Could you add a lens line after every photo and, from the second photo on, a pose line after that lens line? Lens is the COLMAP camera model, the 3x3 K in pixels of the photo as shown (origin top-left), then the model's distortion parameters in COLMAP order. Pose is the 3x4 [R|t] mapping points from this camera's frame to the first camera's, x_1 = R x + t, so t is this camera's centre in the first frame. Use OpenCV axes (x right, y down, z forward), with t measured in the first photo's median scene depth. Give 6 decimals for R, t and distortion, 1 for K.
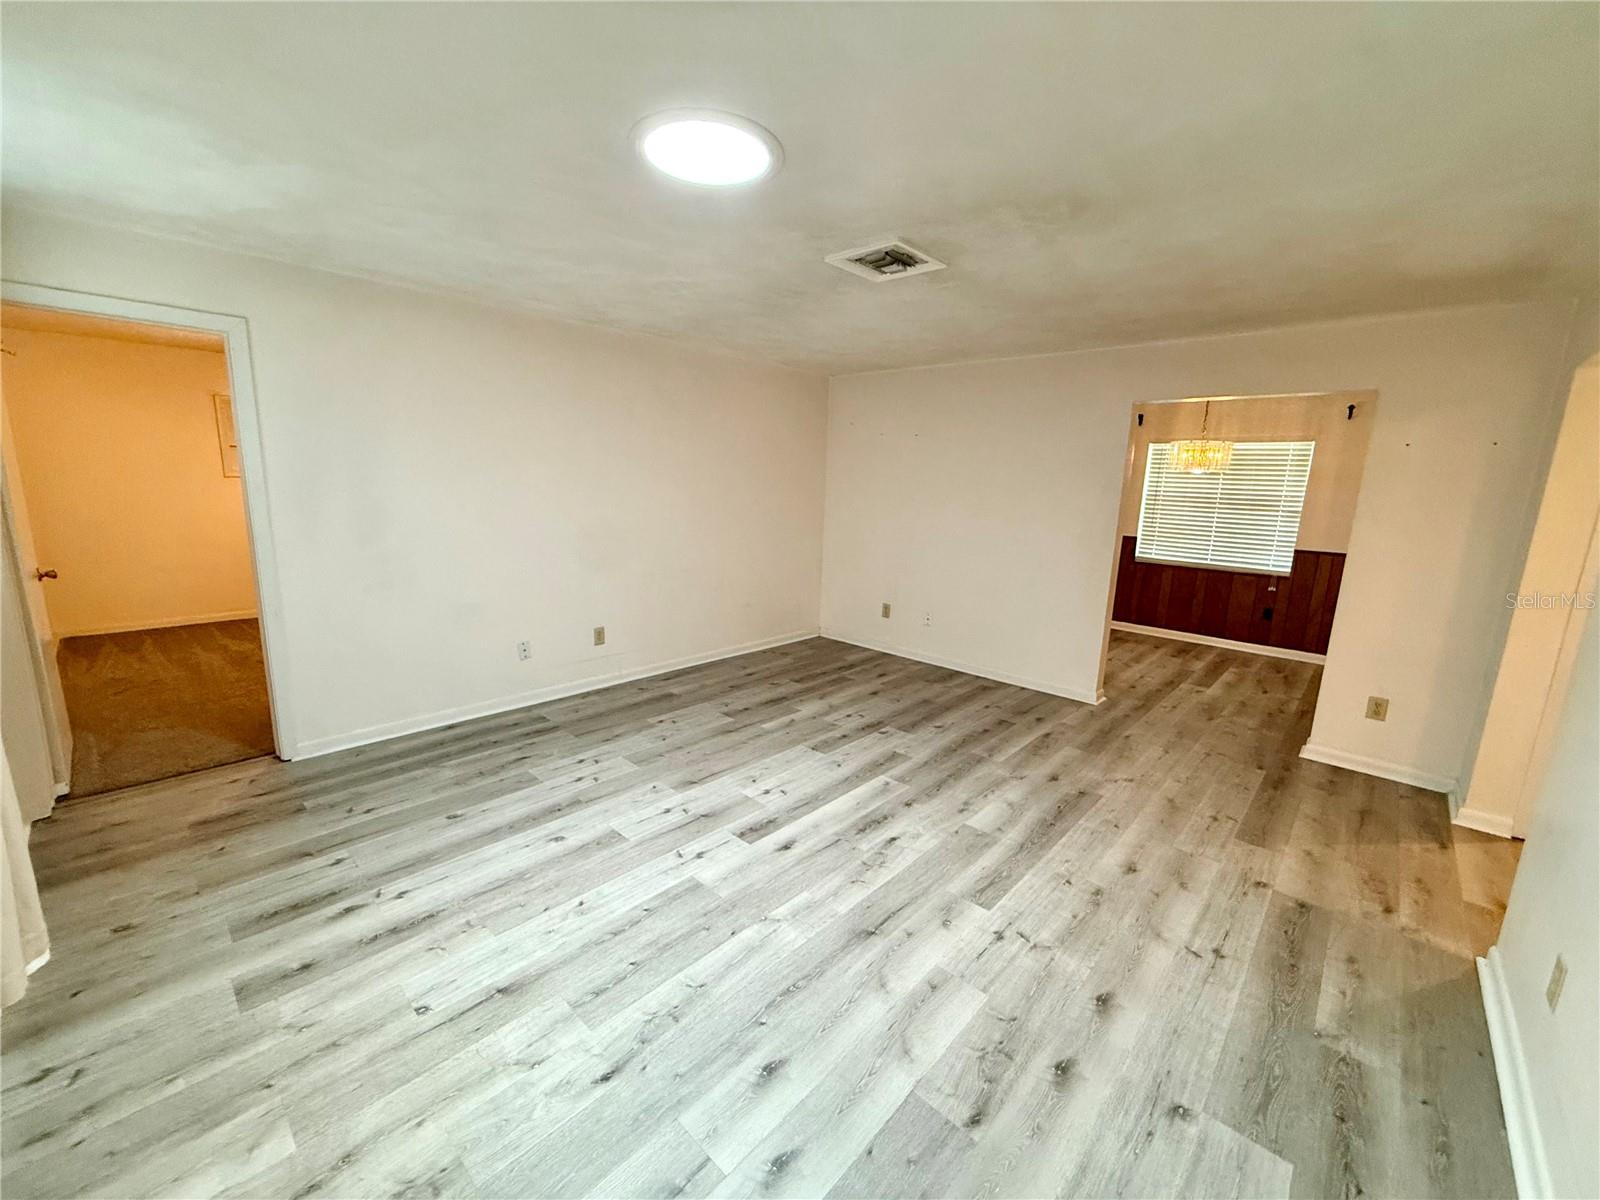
lens RADIAL K [[640.6, 0, 796.3], [0, 640.6, 599.4], [0, 0, 1]] dist [-0.001005, 0.001114]
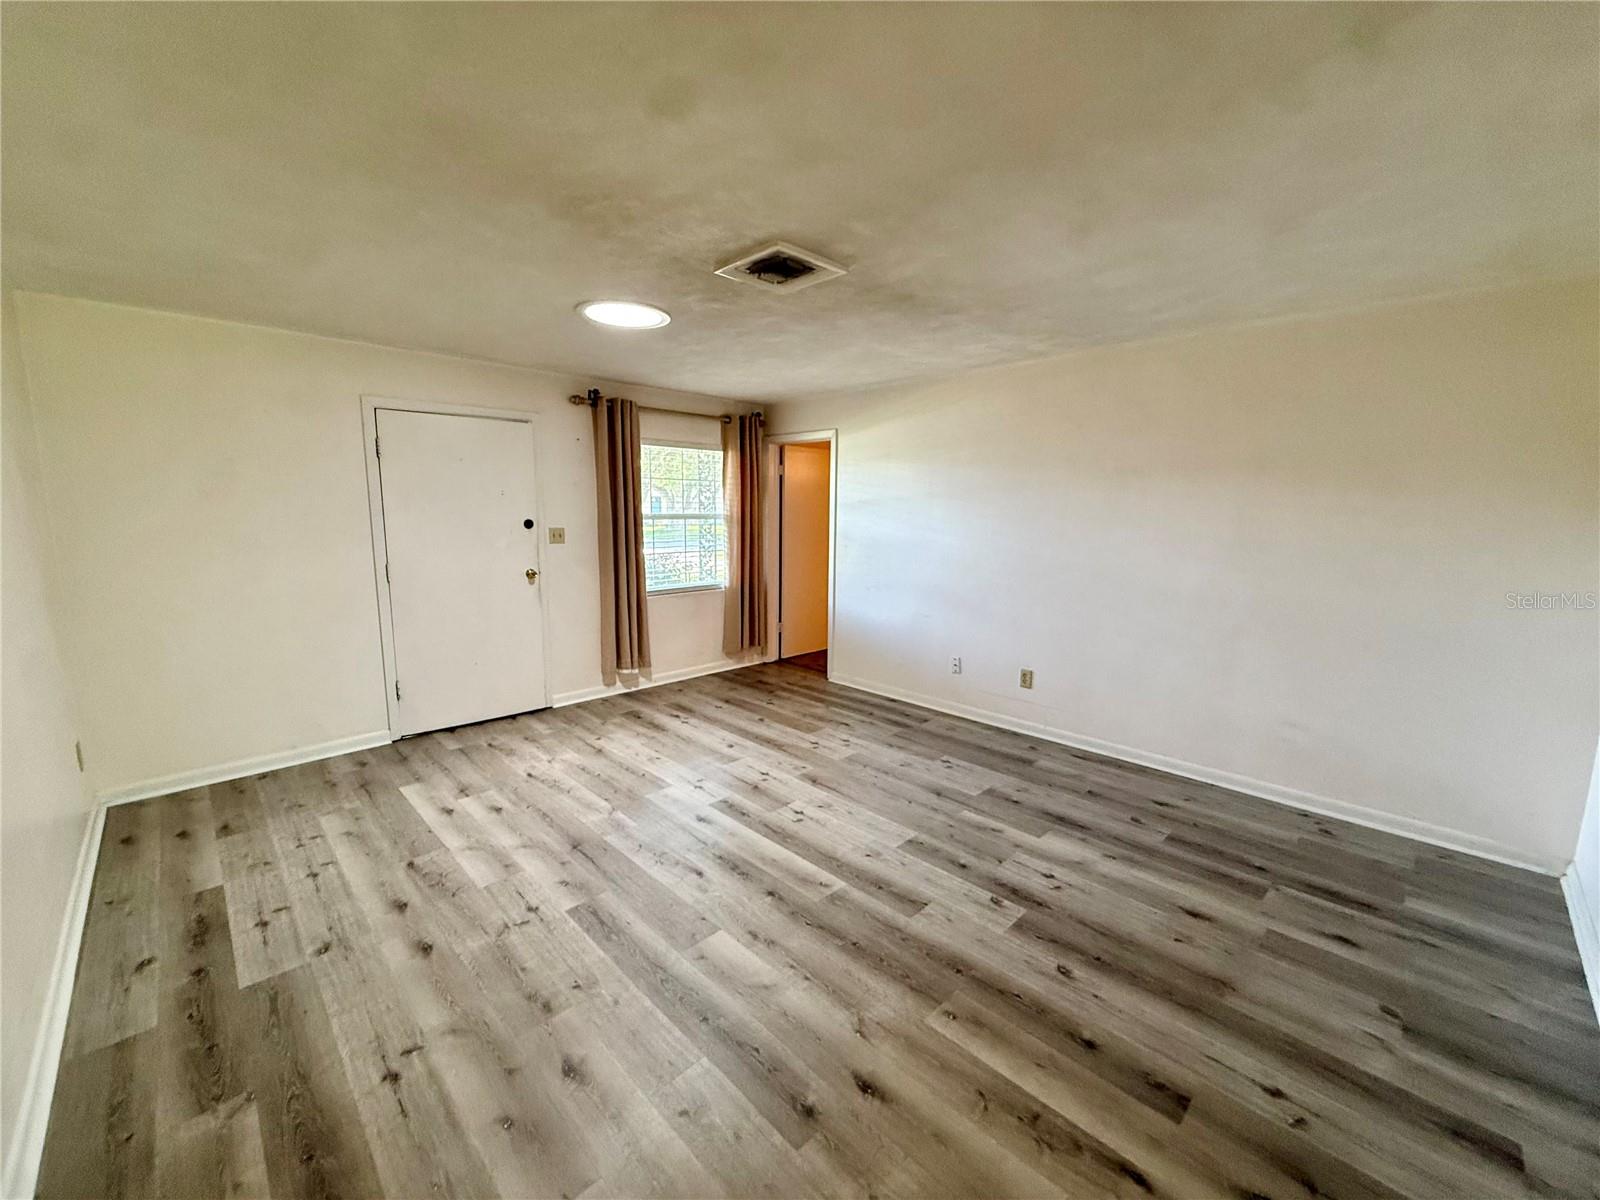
lens RADIAL K [[640.6, 0, 790.5], [0, 640.6, 603.7], [0, 0, 1]] dist [-0.001005, 0.001114]
pose [[-0.053978, 0.118112, -0.991532, 1.030051], [-0.196320, 0.972344, 0.126514, -0.164751], [0.979053, 0.201487, -0.029297, 1.059984]]
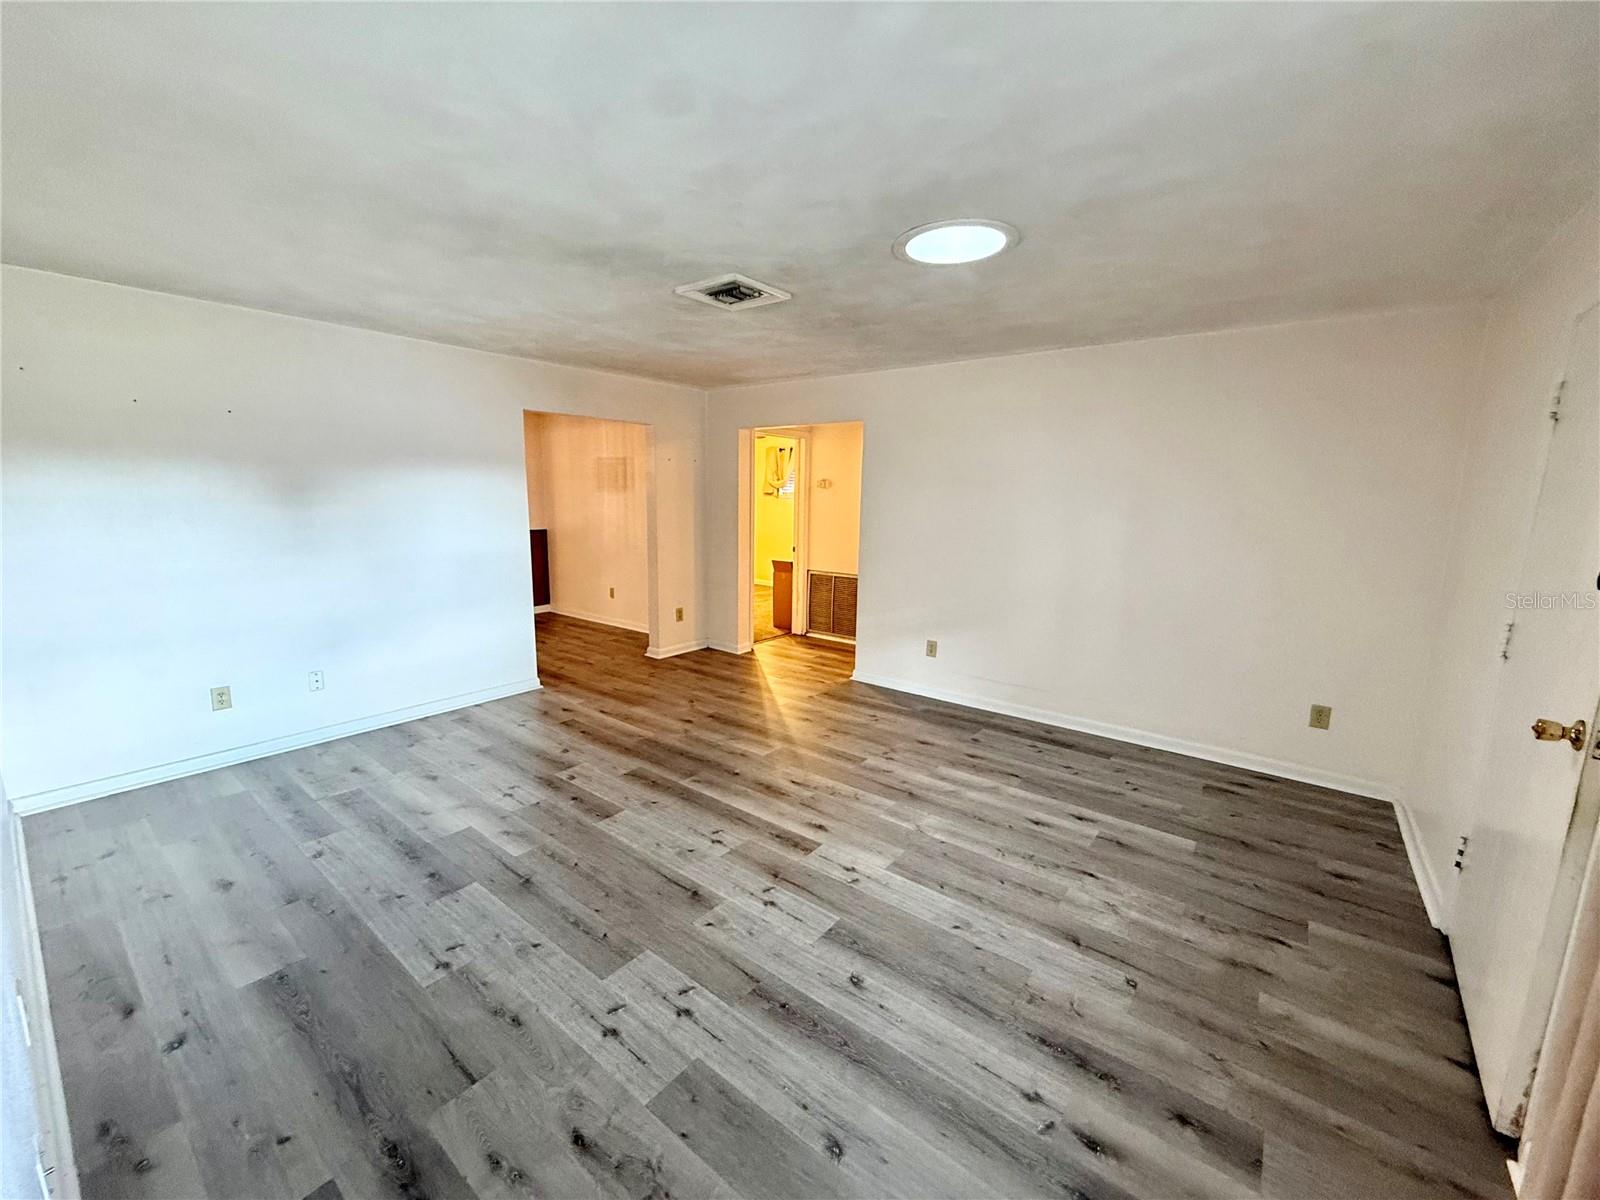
lens RADIAL K [[640.6, 0, 793.3], [0, 640.6, 598.4], [0, 0, 1]] dist [-0.001005, 0.001114]
pose [[-0.082363, -0.199311, 0.976469, -0.965340], [0.168758, 0.962859, 0.210767, -0.223268], [-0.982210, 0.182146, -0.045669, 0.974120]]
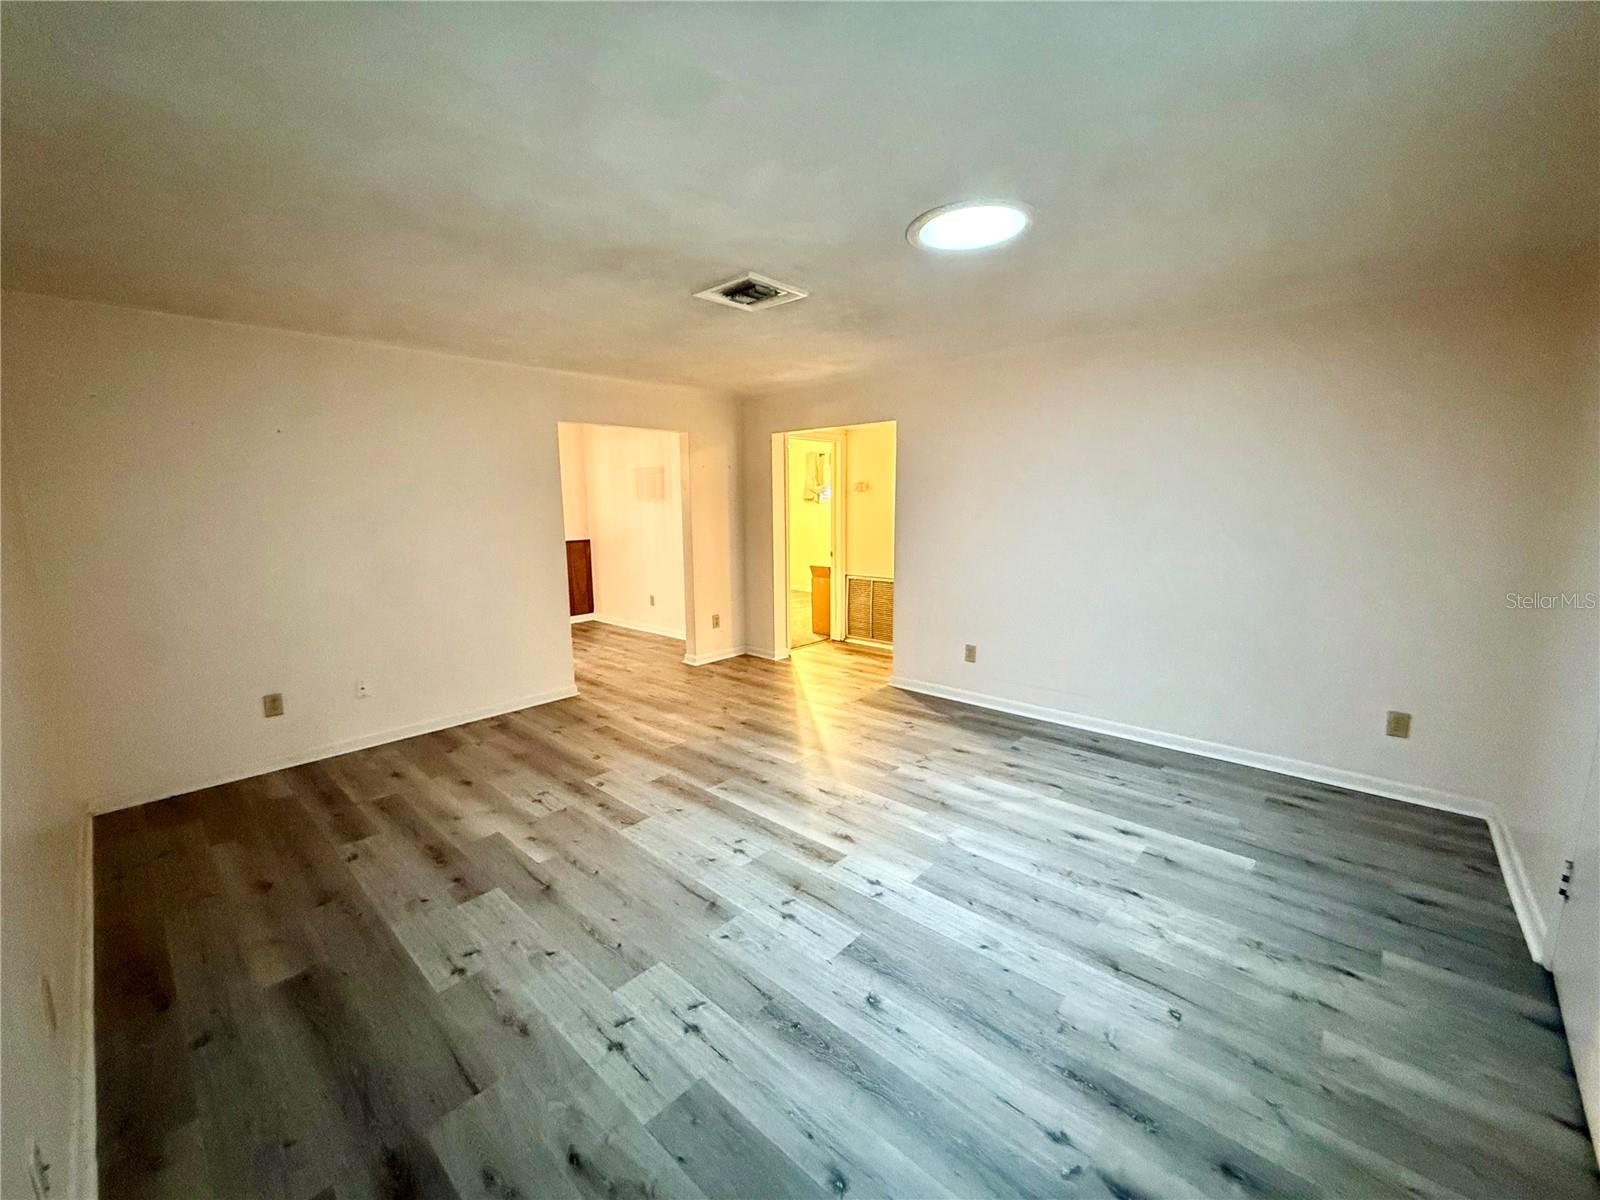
lens RADIAL K [[640.6, 0, 793.7], [0, 640.6, 598.4], [0, 0, 1]] dist [-0.001005, 0.001114]
pose [[-0.008482, -0.187484, 0.982231, -0.944742], [0.197004, 0.962702, 0.185458, -0.203928], [-0.980366, 0.195076, 0.028770, 0.929614]]
